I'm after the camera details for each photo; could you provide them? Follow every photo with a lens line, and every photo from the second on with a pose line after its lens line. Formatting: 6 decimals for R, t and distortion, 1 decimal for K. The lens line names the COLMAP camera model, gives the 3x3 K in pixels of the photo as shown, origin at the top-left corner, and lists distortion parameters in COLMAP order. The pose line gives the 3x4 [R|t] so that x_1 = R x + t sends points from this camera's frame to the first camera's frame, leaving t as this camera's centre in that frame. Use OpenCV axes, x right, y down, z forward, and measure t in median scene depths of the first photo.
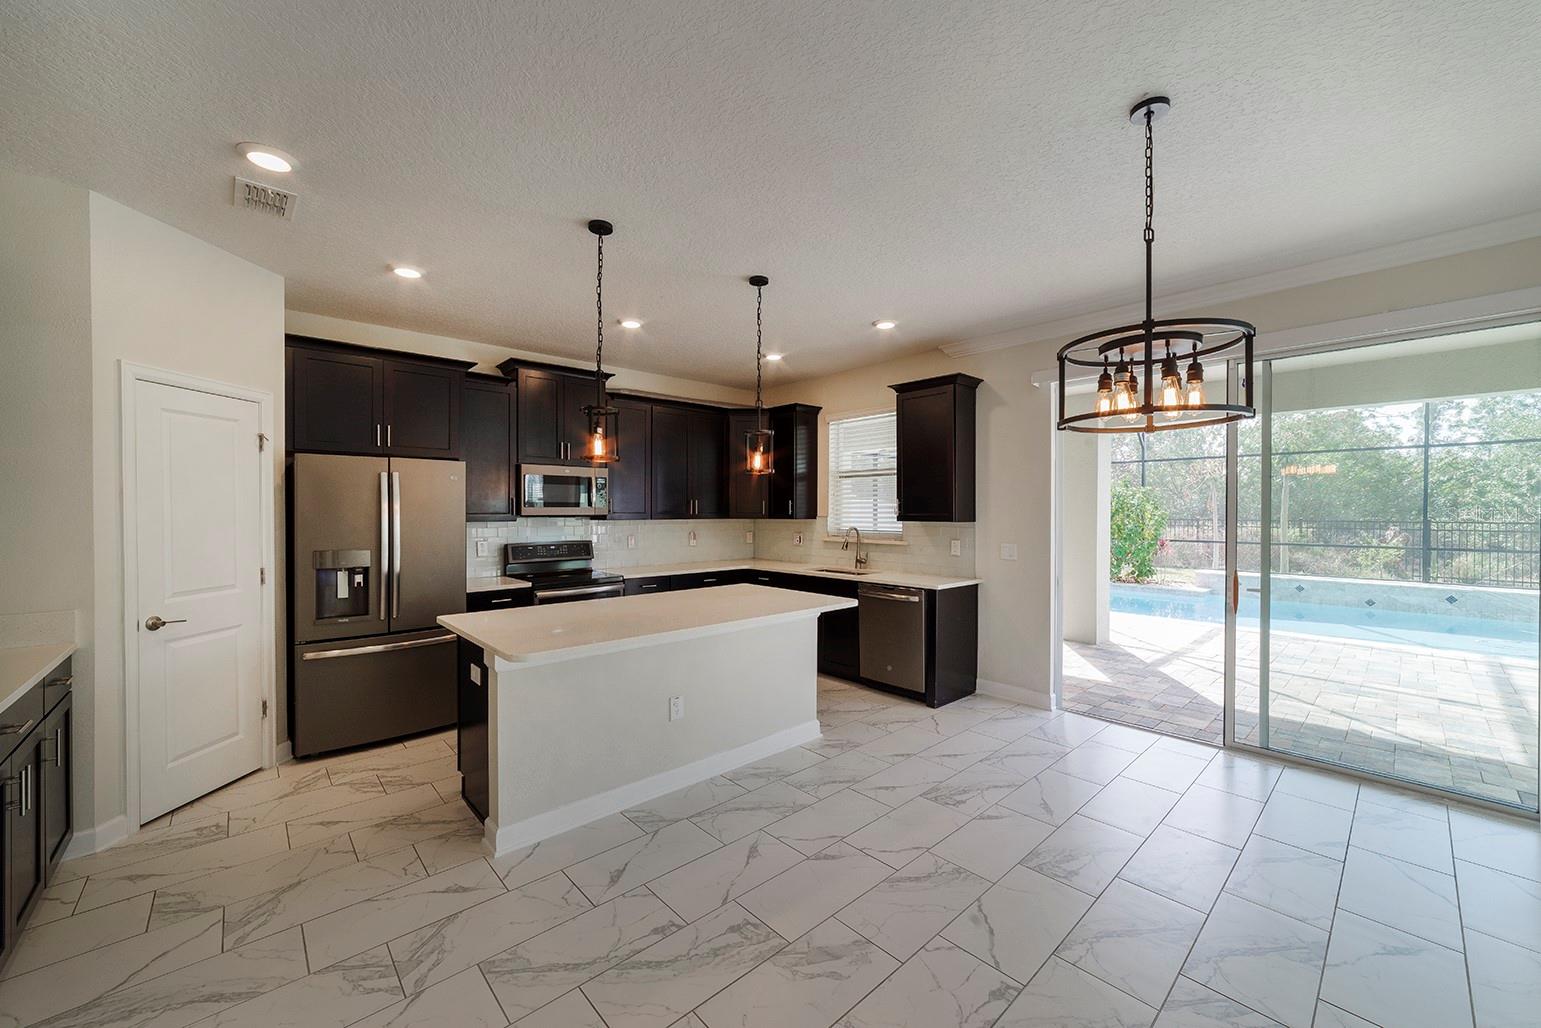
lens RADIAL K [[592.2, 0, 767.5], [0, 592.2, 518.4], [0, 0, 1]] dist [-0.012086, 0.002541]
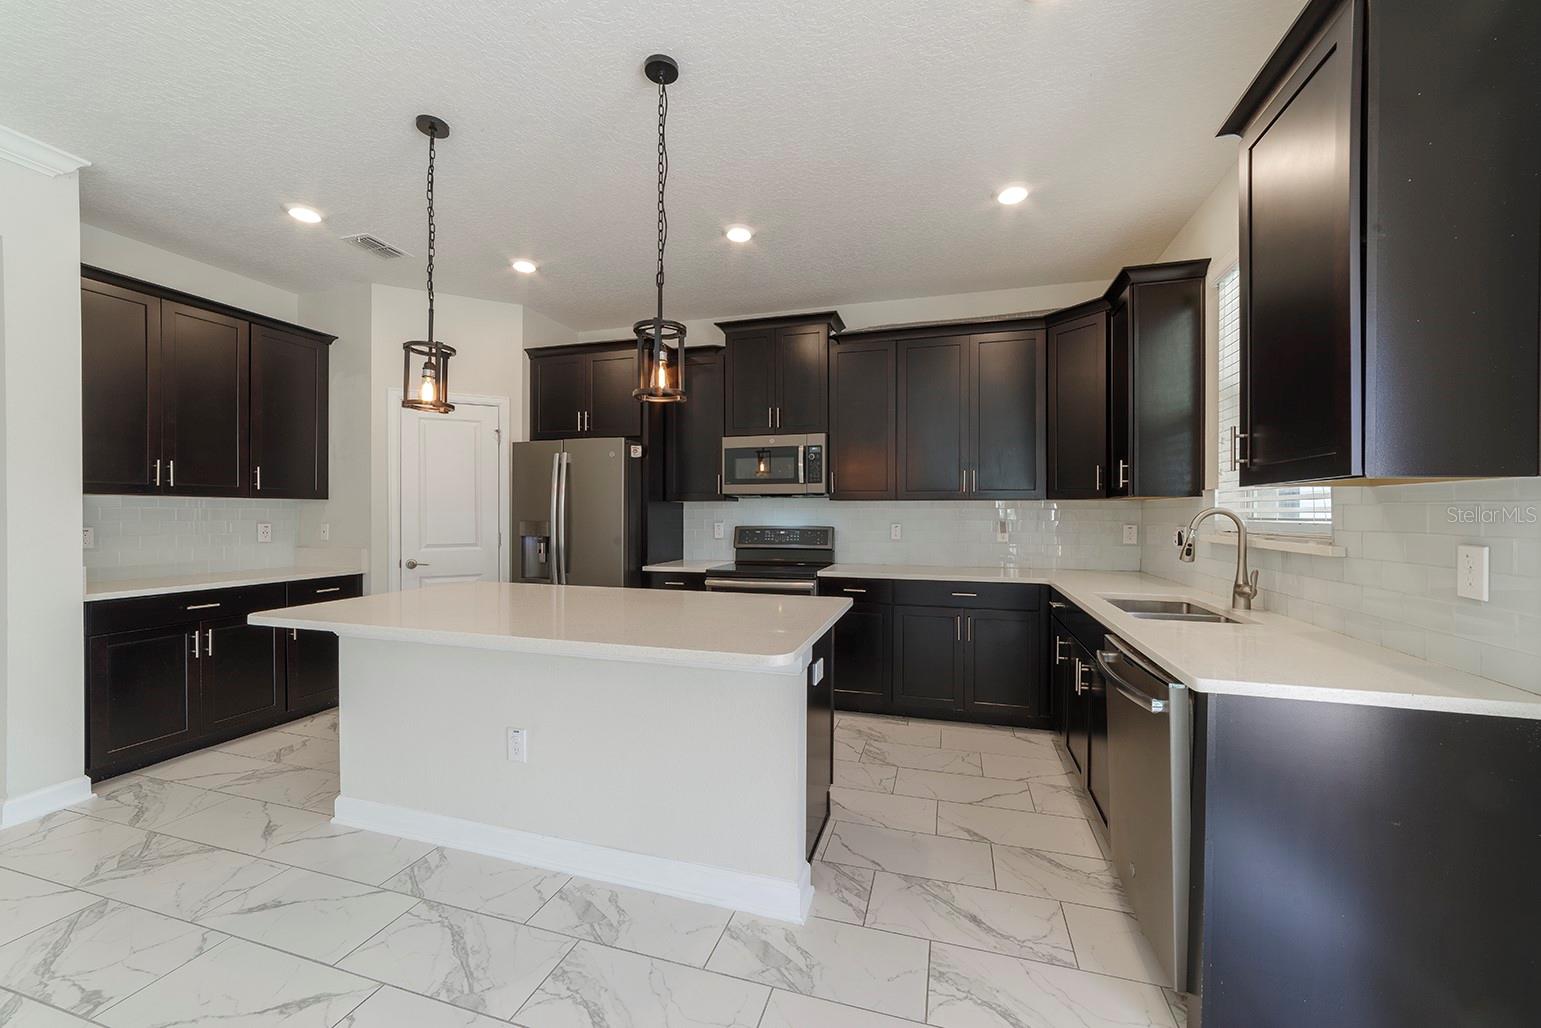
lens RADIAL K [[592.2, 0, 772.1], [0, 592.2, 510.2], [0, 0, 1]] dist [-0.012086, 0.002541]
pose [[0.515267, -0.002188, -0.857027, 0.542360], [-0.012548, 0.999870, -0.010097, 0.037402], [0.856938, 0.015957, 0.515173, 0.792663]]
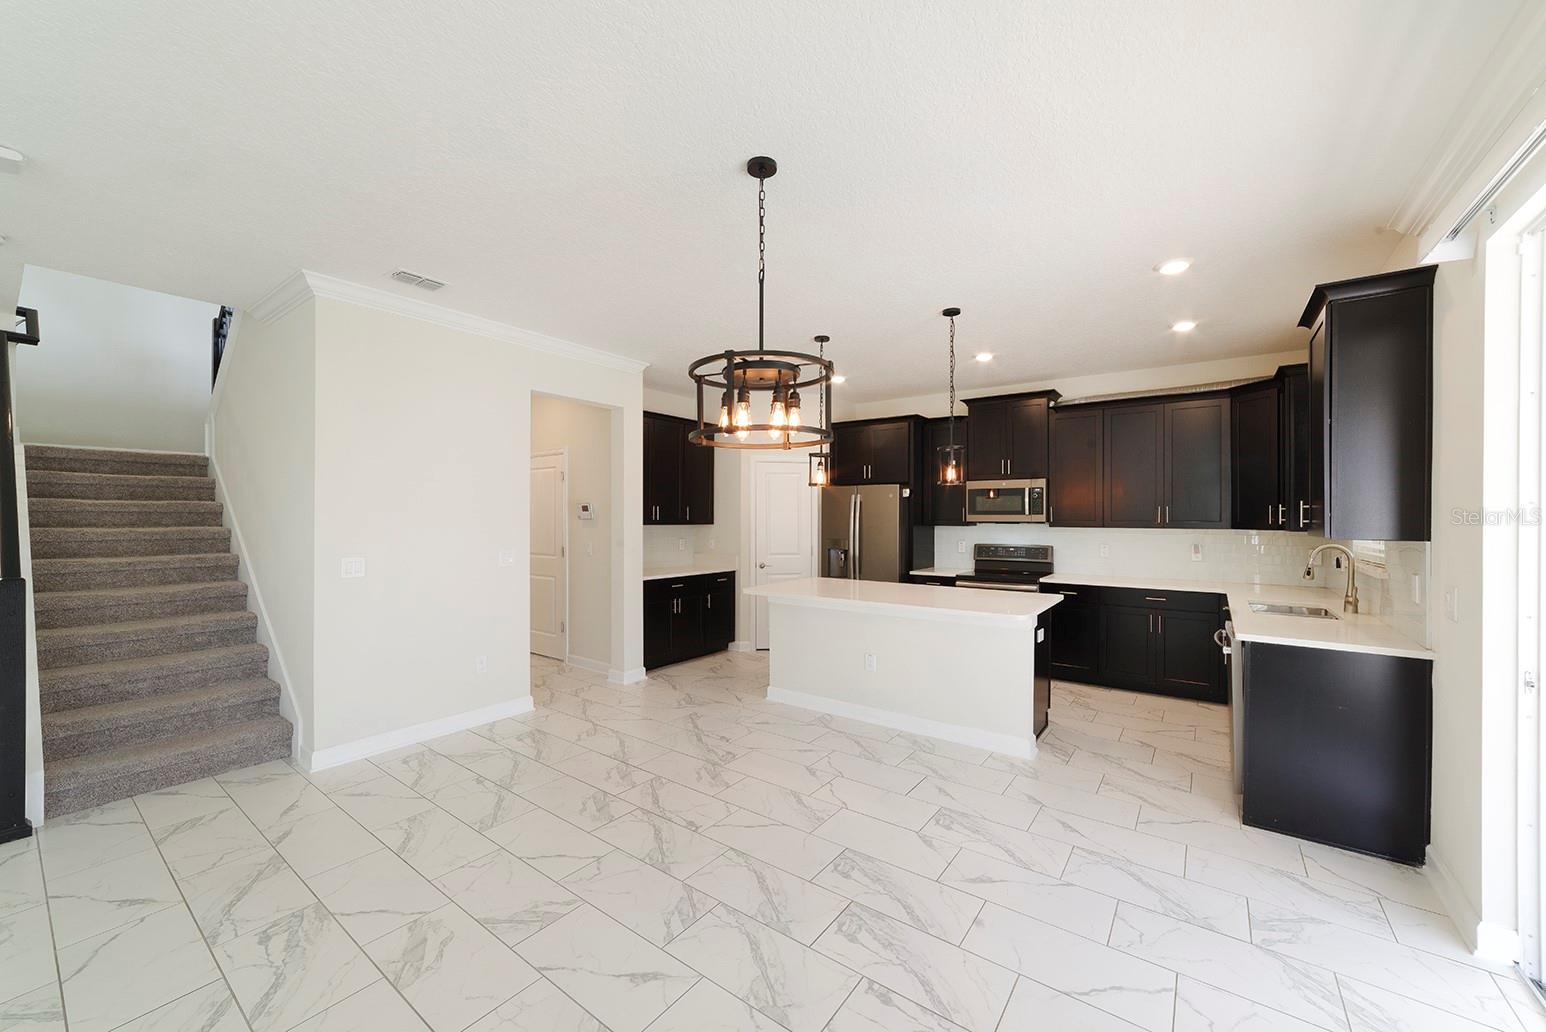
lens RADIAL K [[594.1, 0, 777.8], [0, 594.1, 515.4], [0, 0, 1]] dist [-0.012086, 0.002541]
pose [[0.202339, -0.001273, -0.979315, 1.014607], [-0.015005, 0.999878, -0.004399, -0.008251], [0.979201, 0.015585, 0.202295, 0.452311]]
